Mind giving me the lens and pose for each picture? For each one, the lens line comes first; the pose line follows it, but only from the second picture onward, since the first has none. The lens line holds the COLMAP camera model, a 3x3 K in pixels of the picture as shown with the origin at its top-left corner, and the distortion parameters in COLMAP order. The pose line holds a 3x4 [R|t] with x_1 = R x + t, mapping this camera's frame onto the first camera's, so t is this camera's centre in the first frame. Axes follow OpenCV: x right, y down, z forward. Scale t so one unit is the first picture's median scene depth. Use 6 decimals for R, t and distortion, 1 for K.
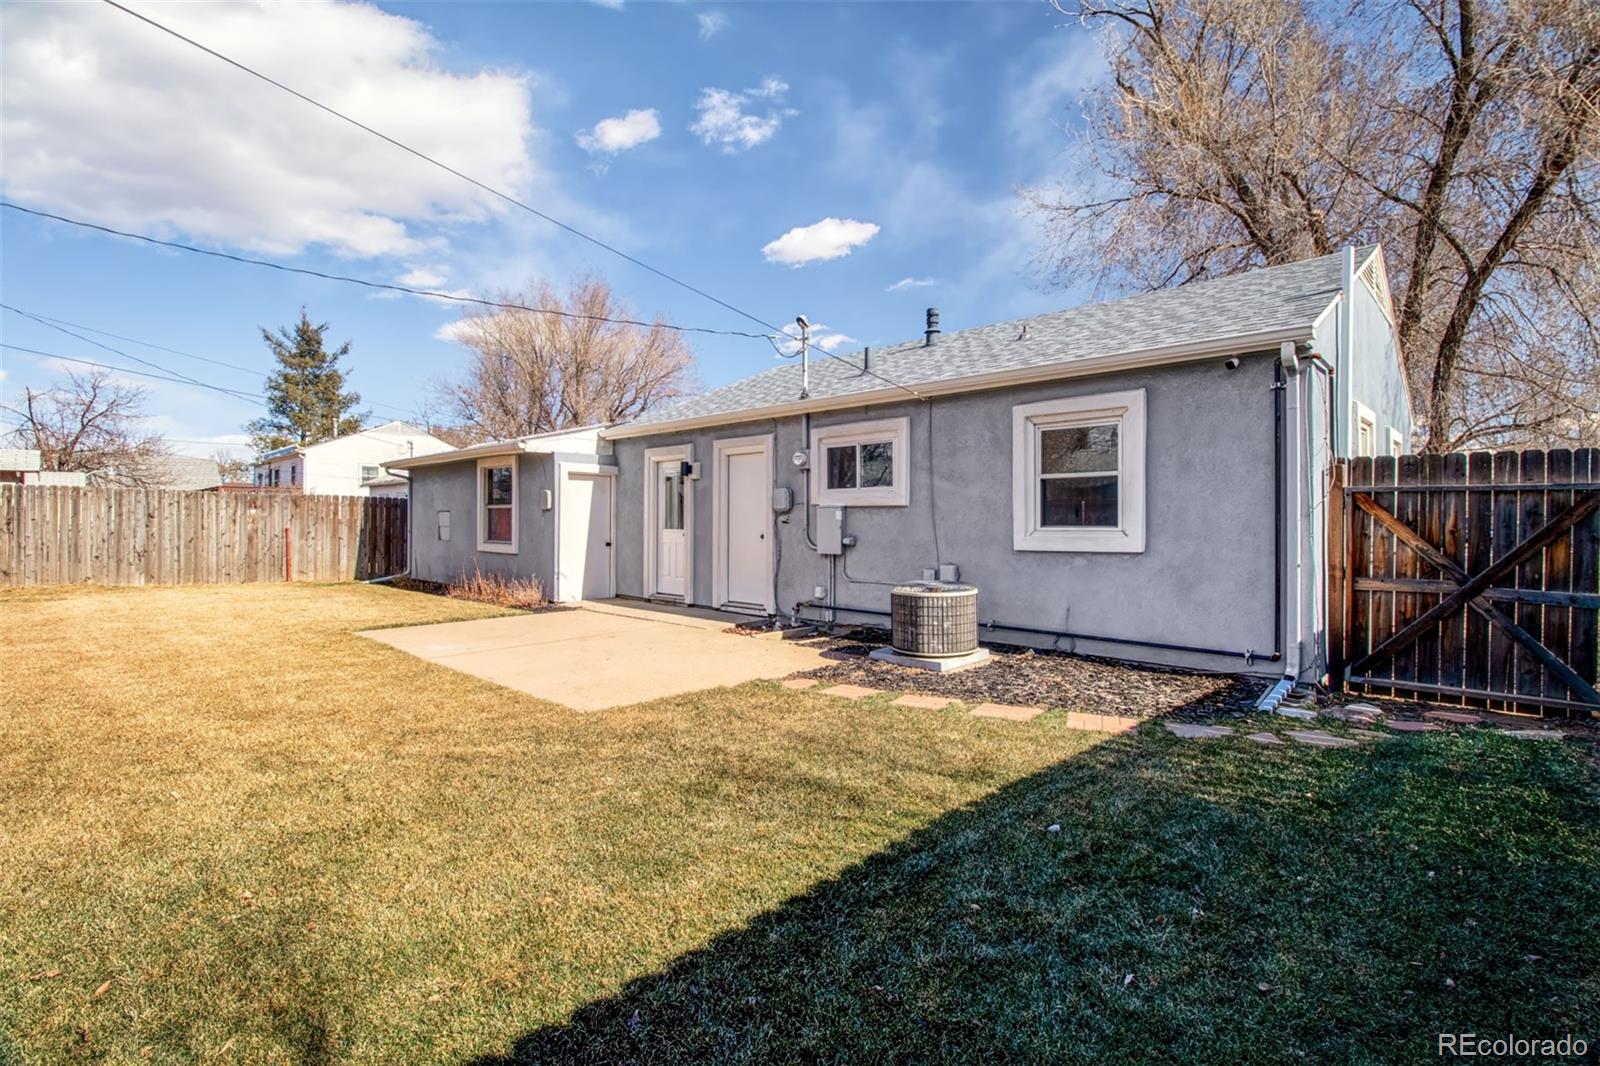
lens RADIAL K [[772.8, 0, 805.2], [0, 772.8, 523.7], [0, 0, 1]] dist [0.000597, -0.001069]
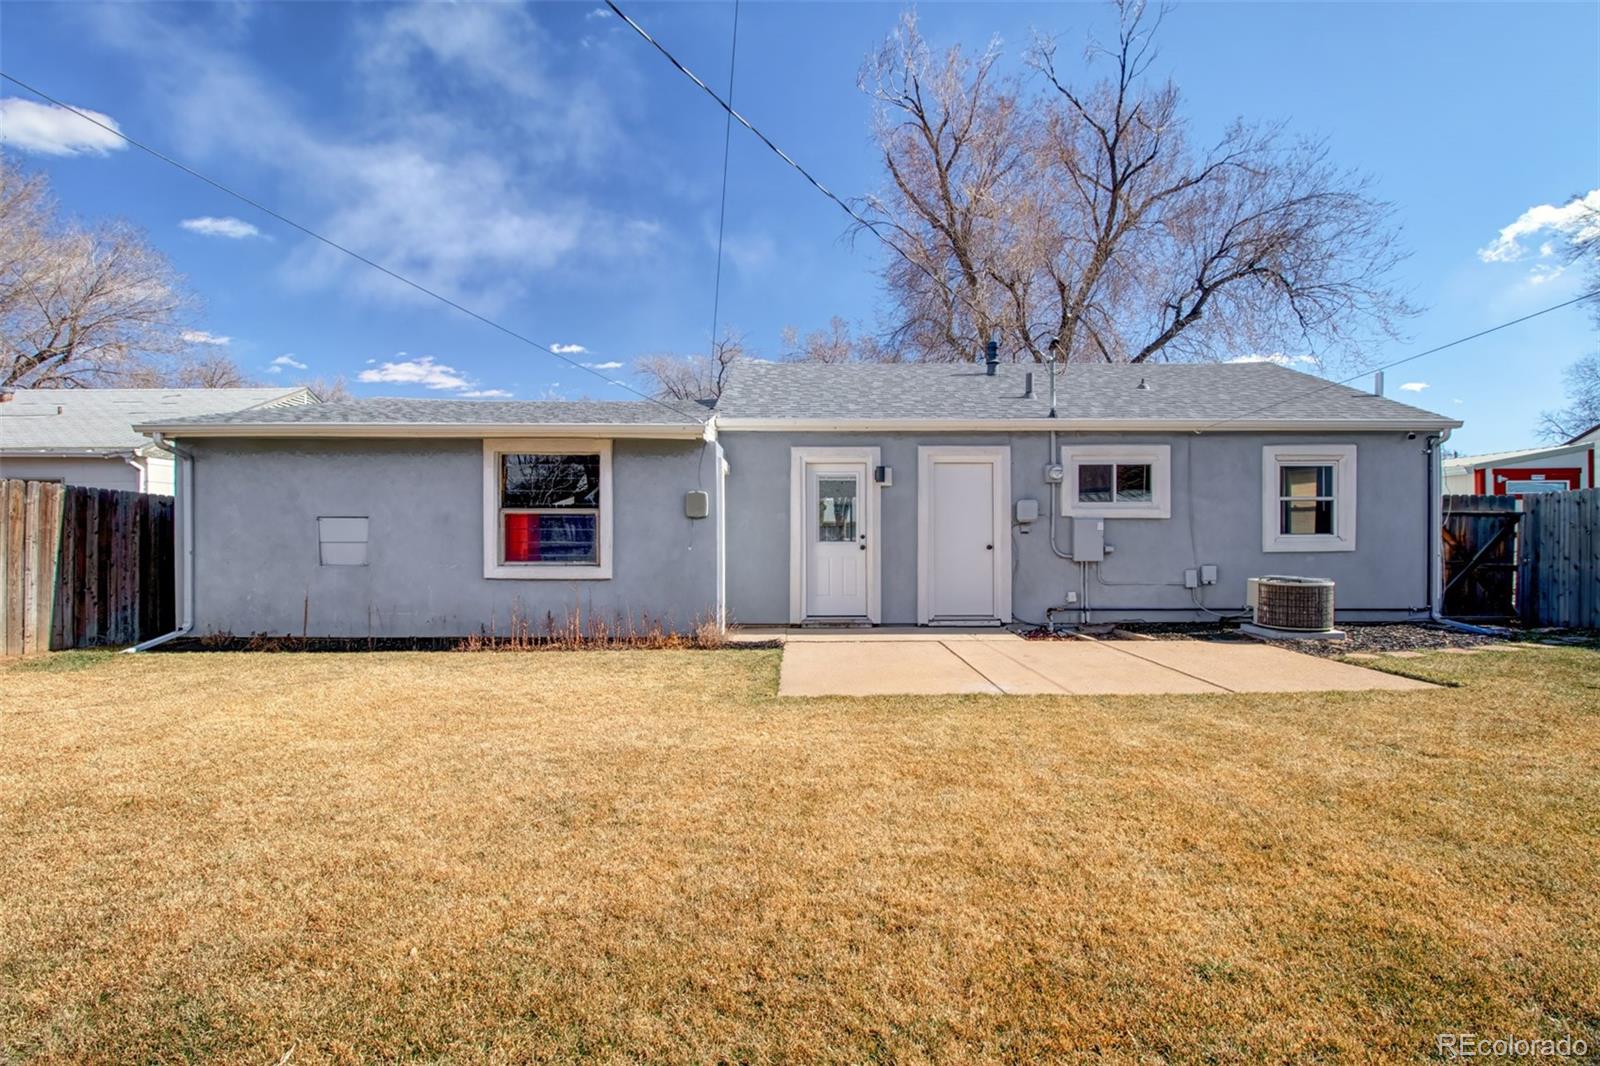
lens RADIAL K [[772.8, 0, 808.8], [0, 772.8, 534.2], [0, 0, 1]] dist [0.000597, -0.001069]
pose [[0.699838, -0.011148, 0.714215, -1.020504], [0.004315, 0.999926, 0.011379, -0.013217], [-0.714289, -0.004881, 0.699834, 0.504579]]
